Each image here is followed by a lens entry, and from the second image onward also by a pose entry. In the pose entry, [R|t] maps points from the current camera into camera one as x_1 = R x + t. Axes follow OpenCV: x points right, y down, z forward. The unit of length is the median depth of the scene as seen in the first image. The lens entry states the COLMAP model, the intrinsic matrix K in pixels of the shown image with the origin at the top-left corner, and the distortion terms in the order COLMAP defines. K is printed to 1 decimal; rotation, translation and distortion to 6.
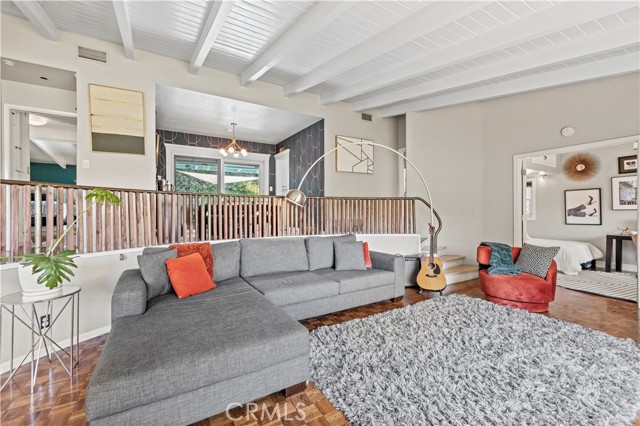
lens RADIAL K [[270.5, 0, 319.7], [0, 270.5, 212.3], [0, 0, 1]] dist [0.009455, -0.001185]
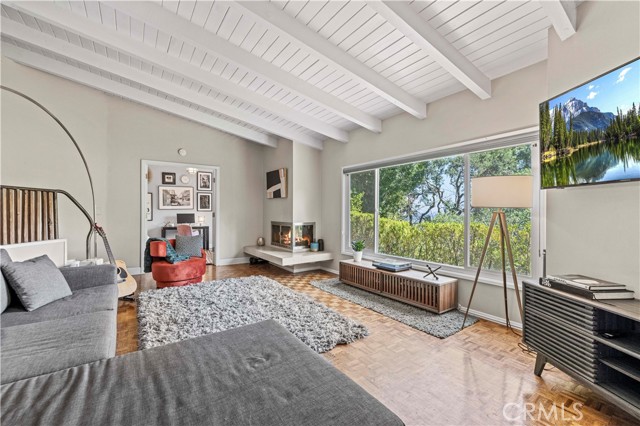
lens RADIAL K [[270.5, 0, 322.8], [0, 270.5, 210.2], [0, 0, 1]] dist [0.009455, -0.001185]
pose [[-0.069240, 0.006946, 0.997576, -0.401495], [-0.000641, 0.999975, -0.007007, 0.004314], [-0.997600, -0.001125, -0.069234, 0.304225]]
